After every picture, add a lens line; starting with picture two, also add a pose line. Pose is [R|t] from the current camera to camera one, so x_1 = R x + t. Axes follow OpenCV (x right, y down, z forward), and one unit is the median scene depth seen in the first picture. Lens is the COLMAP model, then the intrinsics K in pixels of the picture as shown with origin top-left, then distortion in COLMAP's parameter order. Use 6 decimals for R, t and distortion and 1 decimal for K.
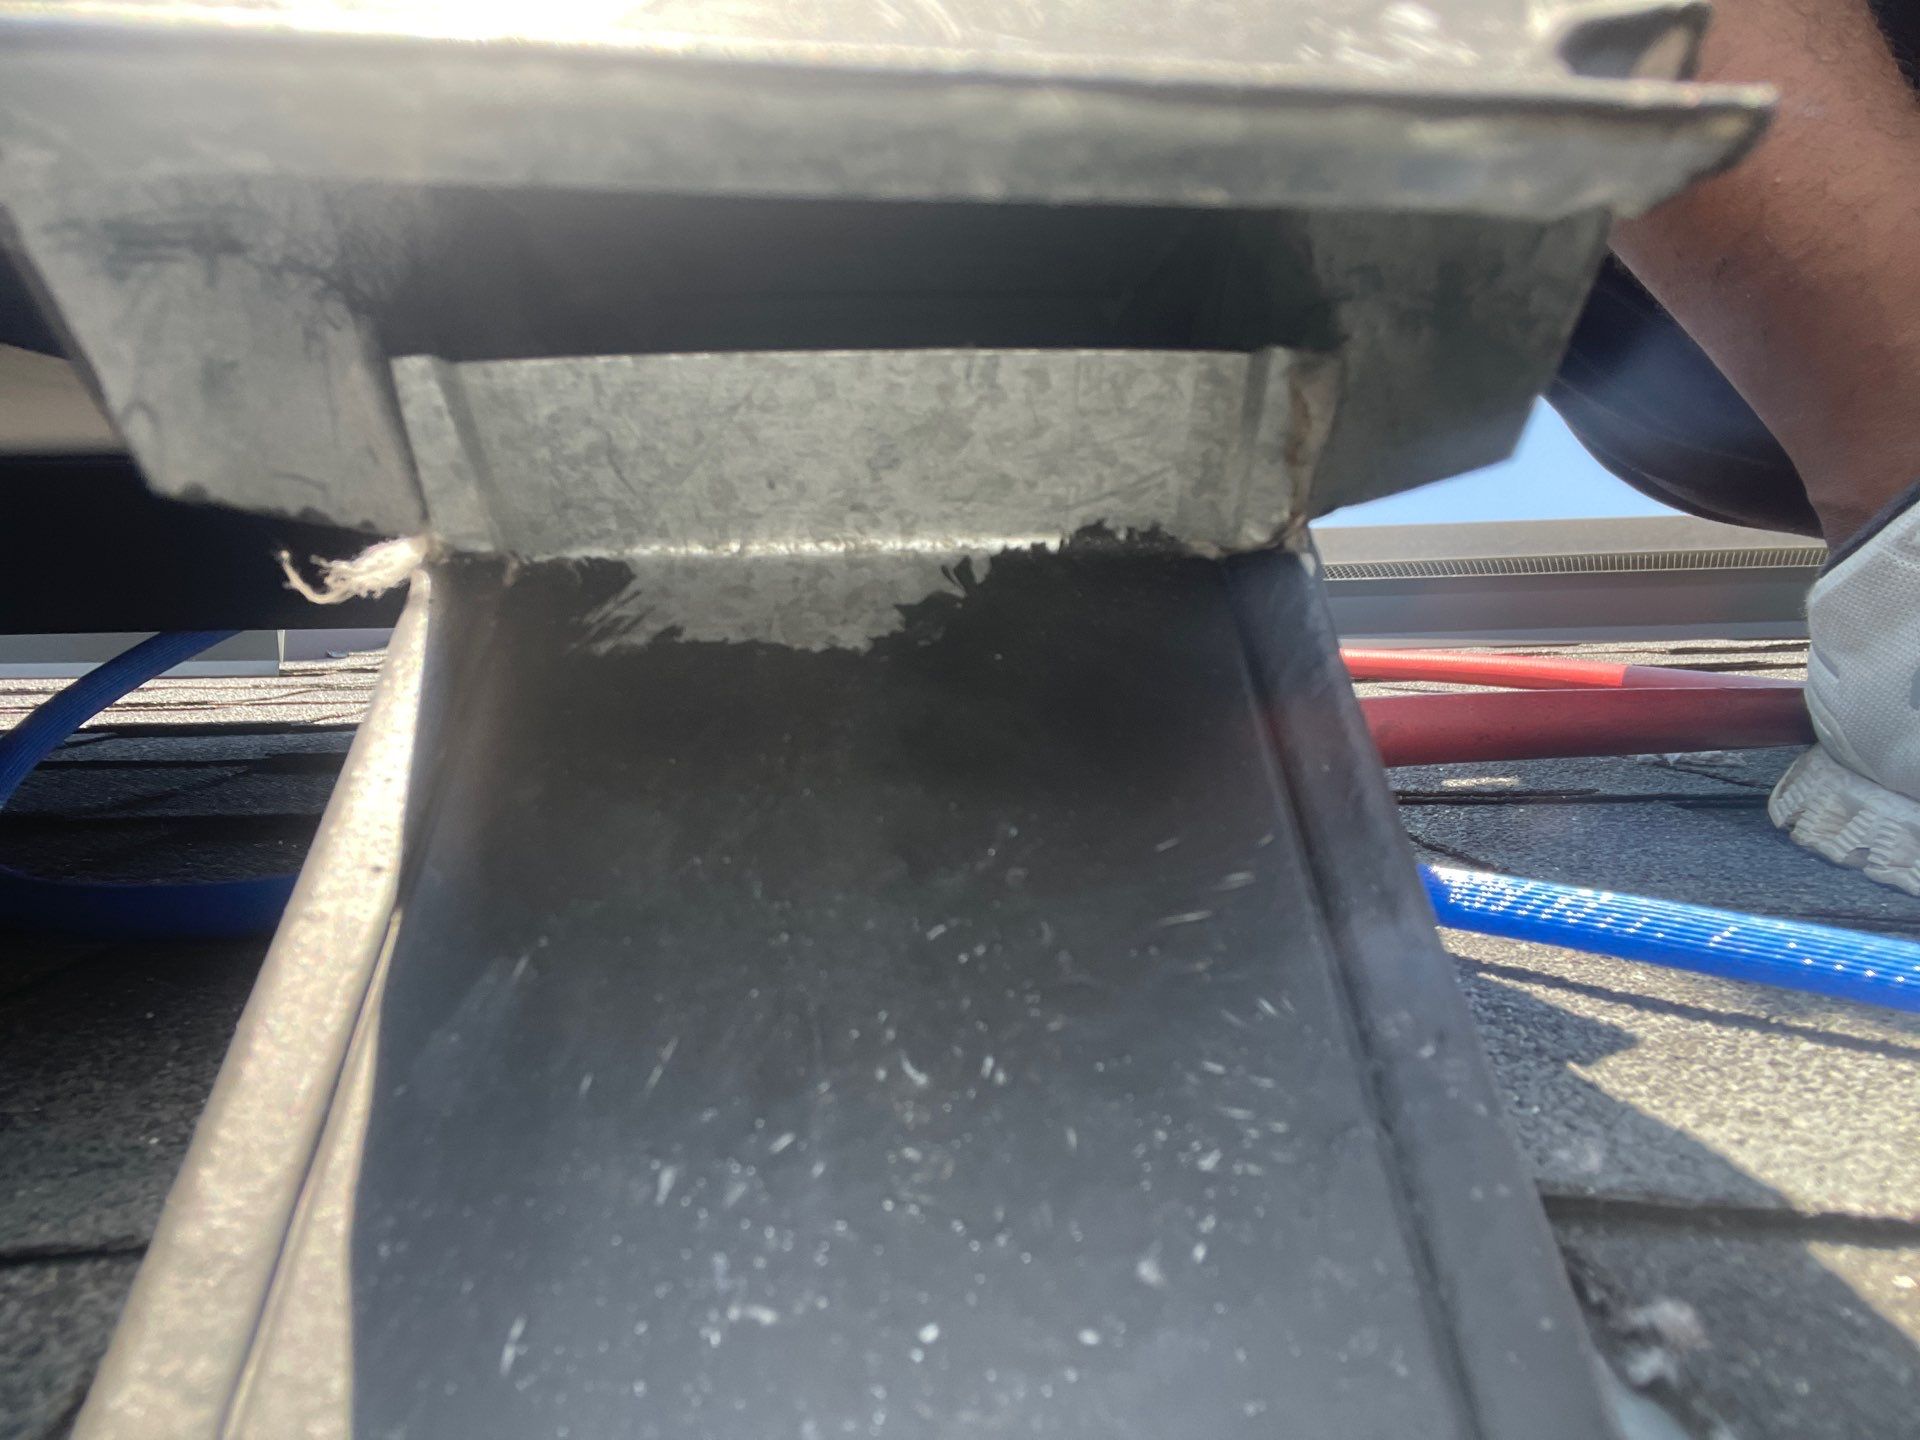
lens RADIAL K [[1208.8, 0, 960.0], [0, 1208.8, 720.0], [0, 0, 1]] dist [0.000906, 0.000129]
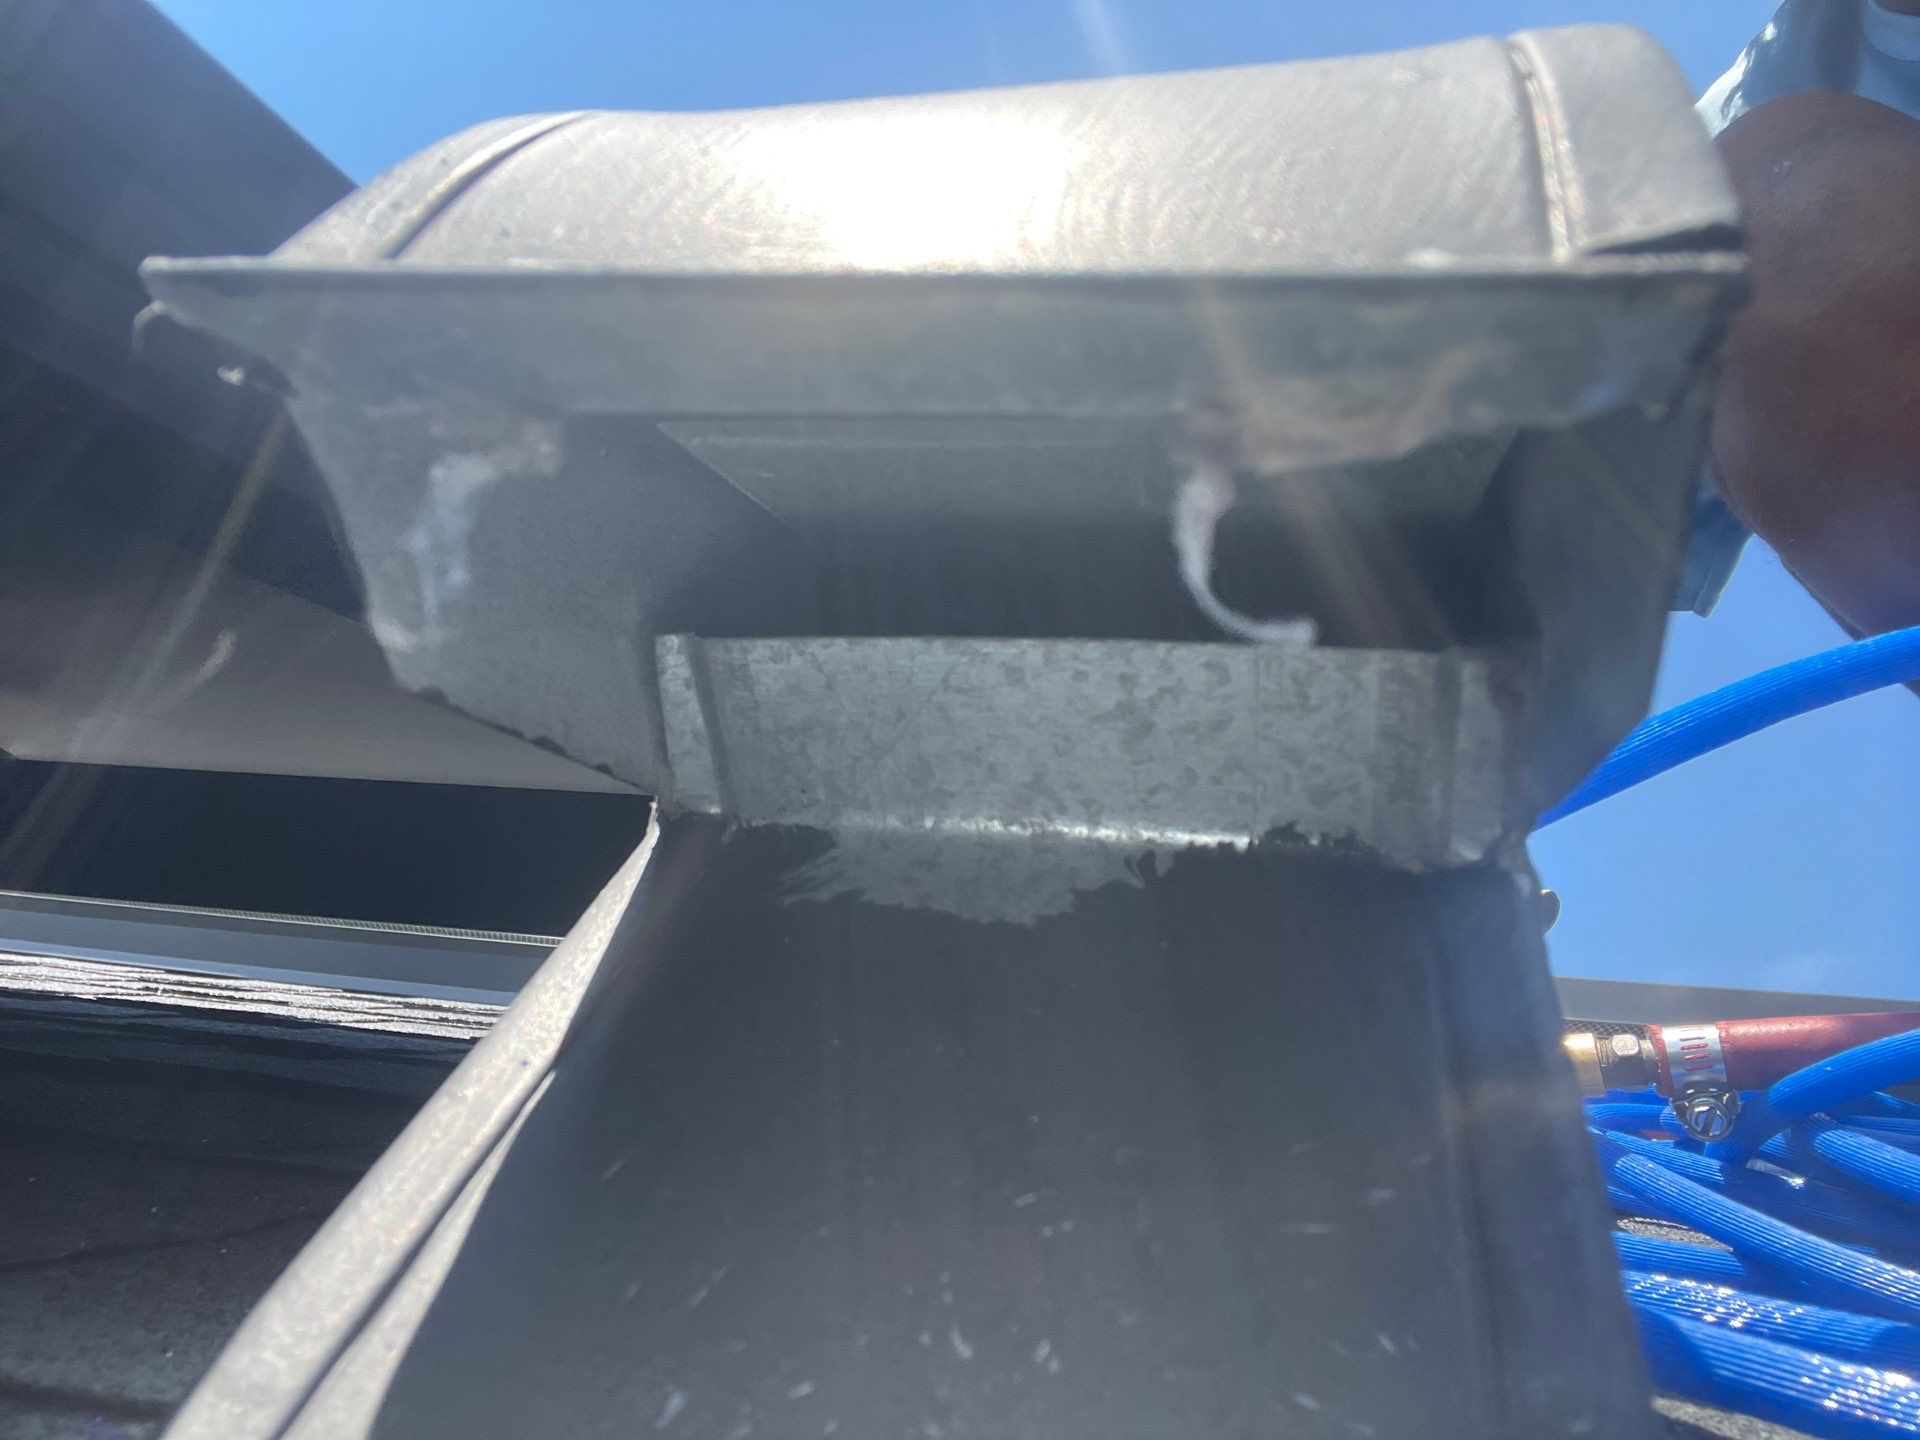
lens RADIAL K [[1208.8, 0, 960.0], [0, 1208.8, 720.0], [0, 0, 1]] dist [0.000906, 0.000129]
pose [[0.962531, 0.046310, -0.267188, 0.119612], [-0.126159, 0.948658, -0.290054, 0.074591], [0.240038, 0.312894, 0.918956, 0.016898]]
